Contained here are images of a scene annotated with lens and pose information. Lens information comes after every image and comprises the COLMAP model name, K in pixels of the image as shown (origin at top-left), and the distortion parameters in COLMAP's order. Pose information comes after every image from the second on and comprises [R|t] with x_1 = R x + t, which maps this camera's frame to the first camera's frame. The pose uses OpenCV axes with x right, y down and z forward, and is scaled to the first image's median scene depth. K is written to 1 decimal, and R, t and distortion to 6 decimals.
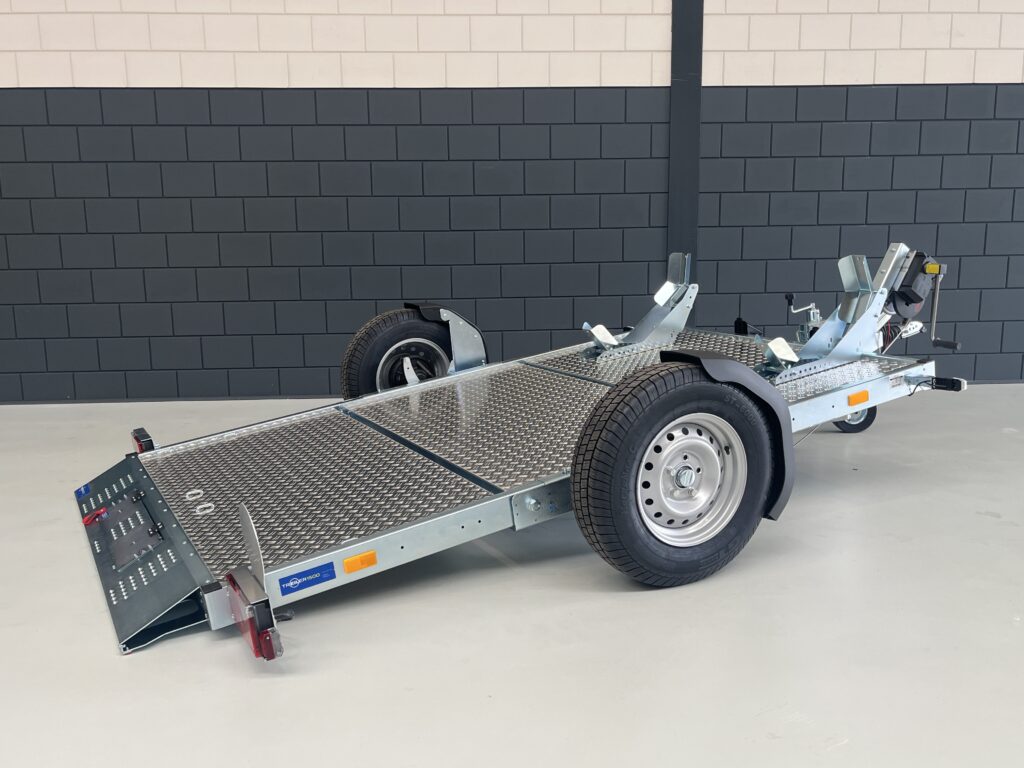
lens RADIAL K [[954.1, 0, 520.4], [0, 954.1, 379.3], [0, 0, 1]] dist [0.027149, 0.000000]
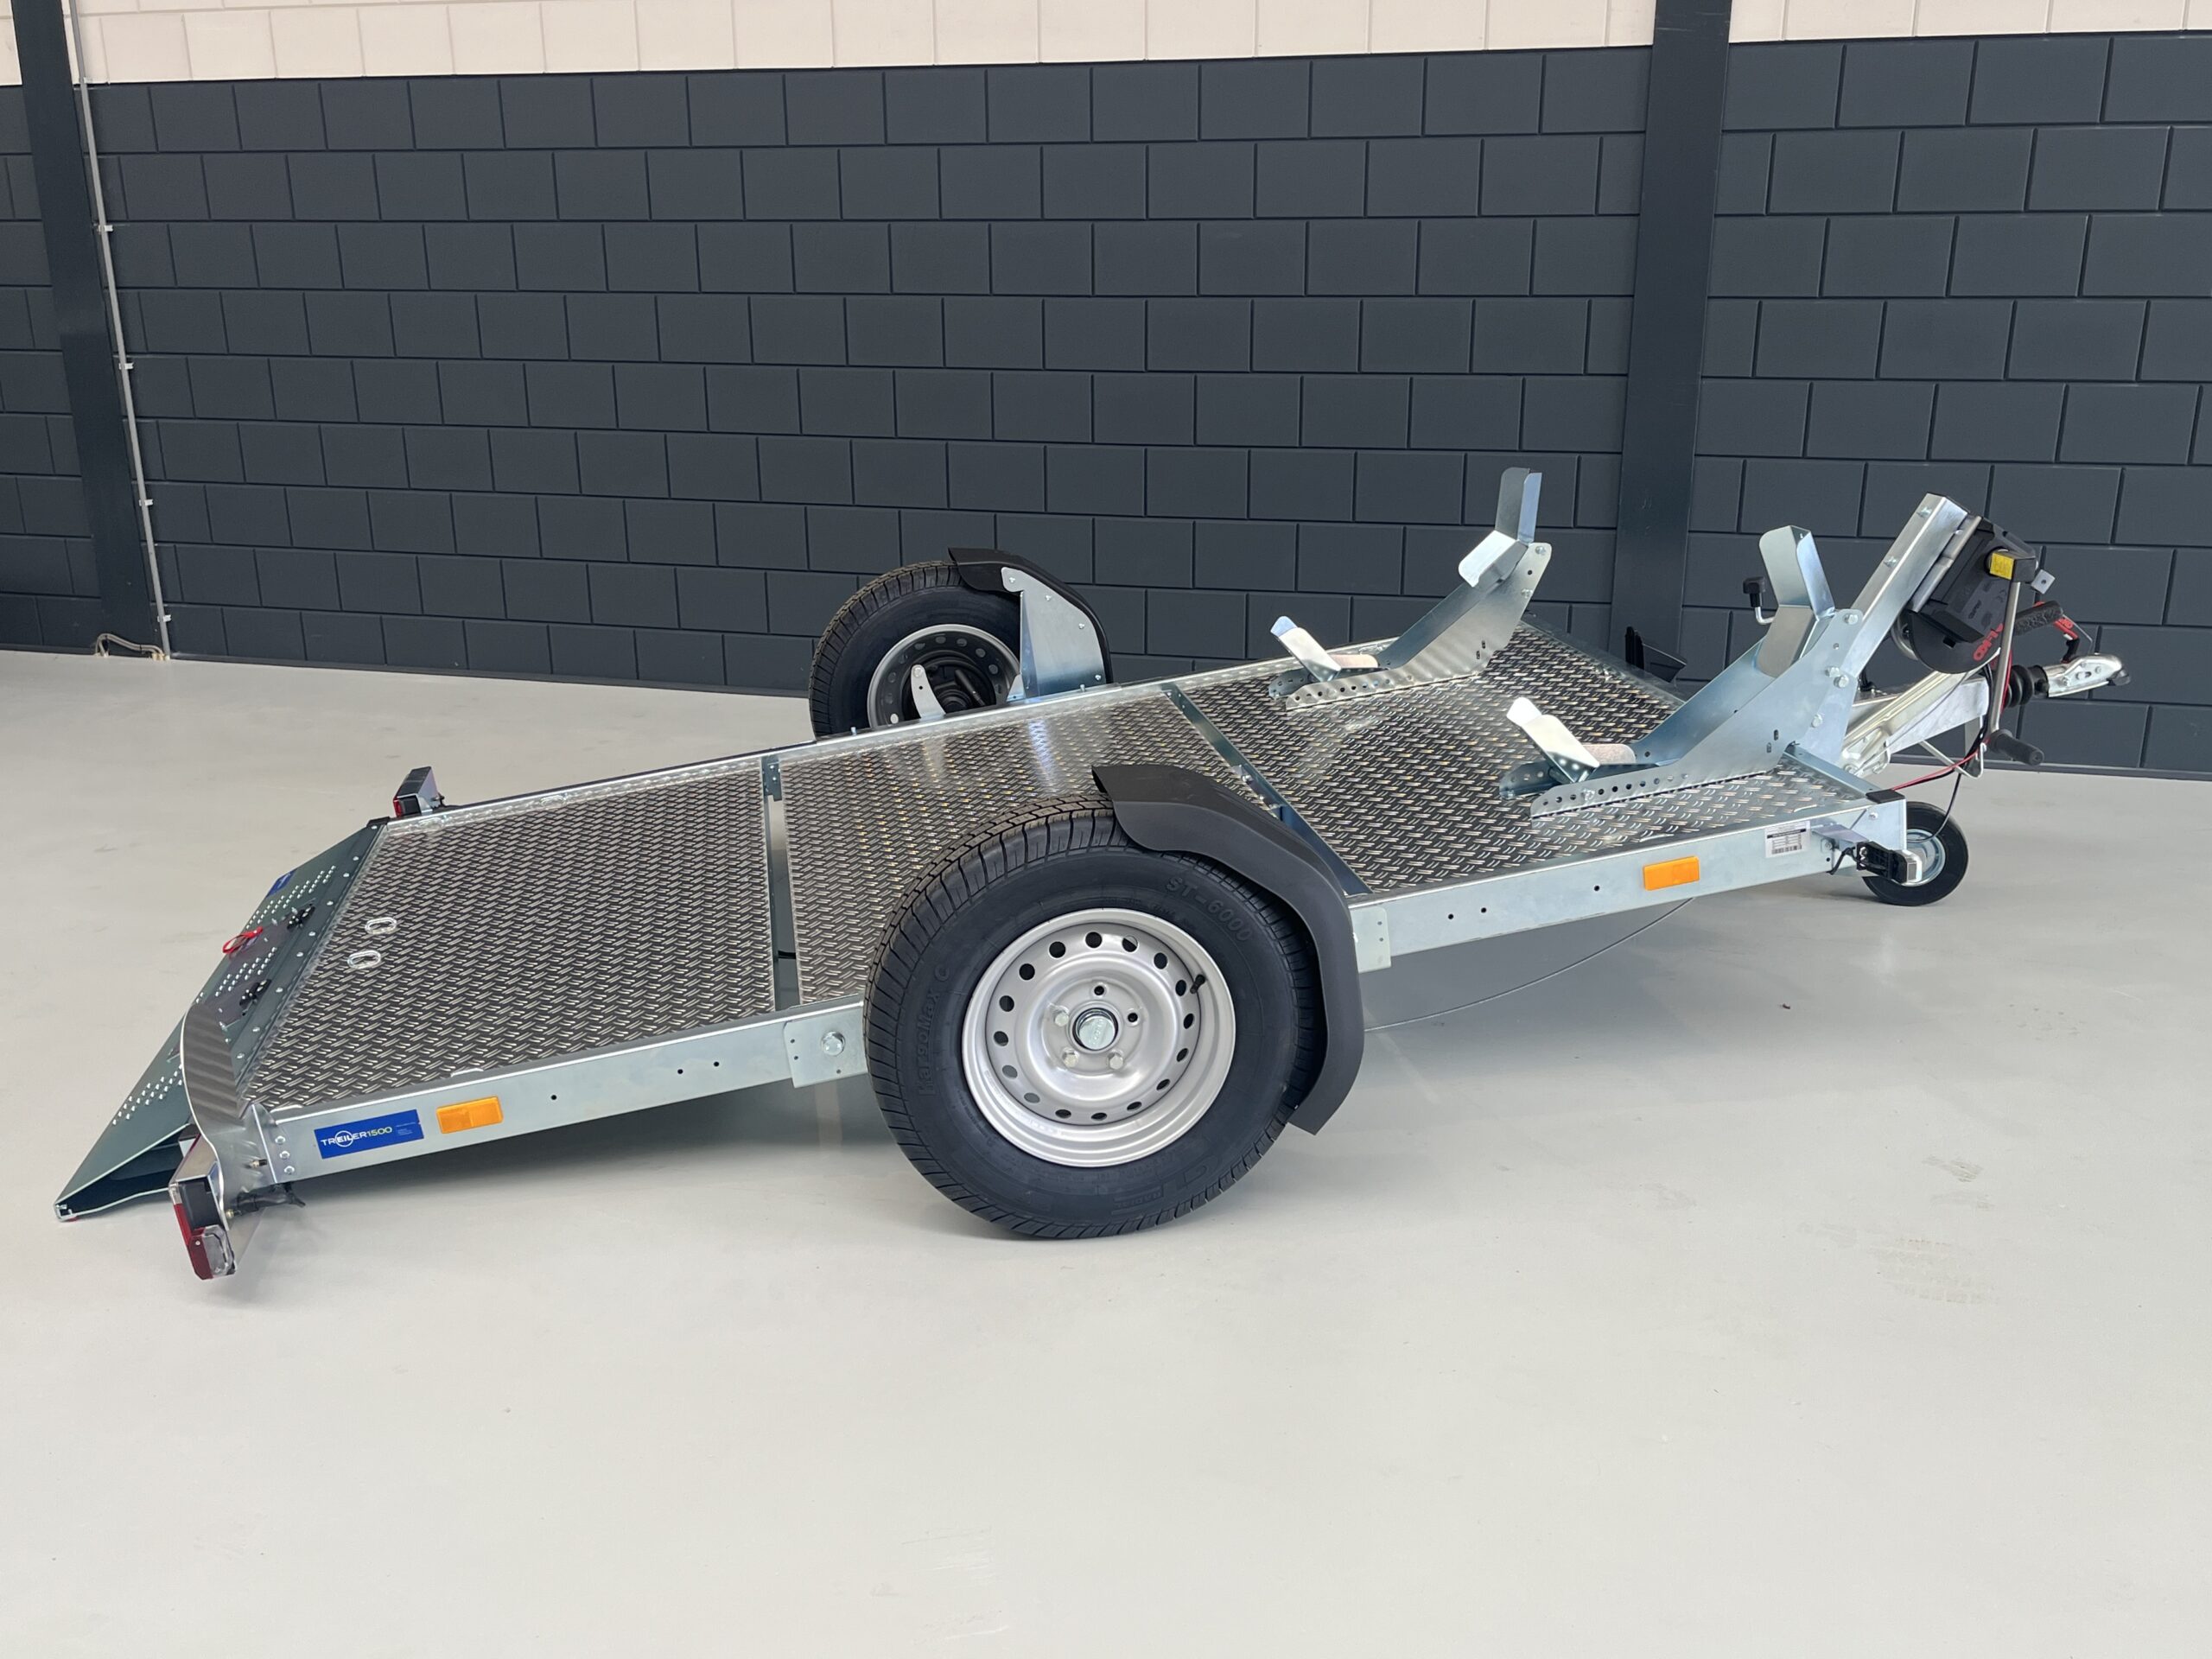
lens RADIAL K [[2060.9, 0, 1088.2], [0, 2060.9, 828.9], [0, 0, 1]] dist [0.027149, 0.000000]
pose [[0.947073, 0.097905, -0.305725, 0.242040], [-0.058440, 0.989026, 0.135689, -0.071909], [0.315655, -0.110641, 0.942401, 0.005804]]
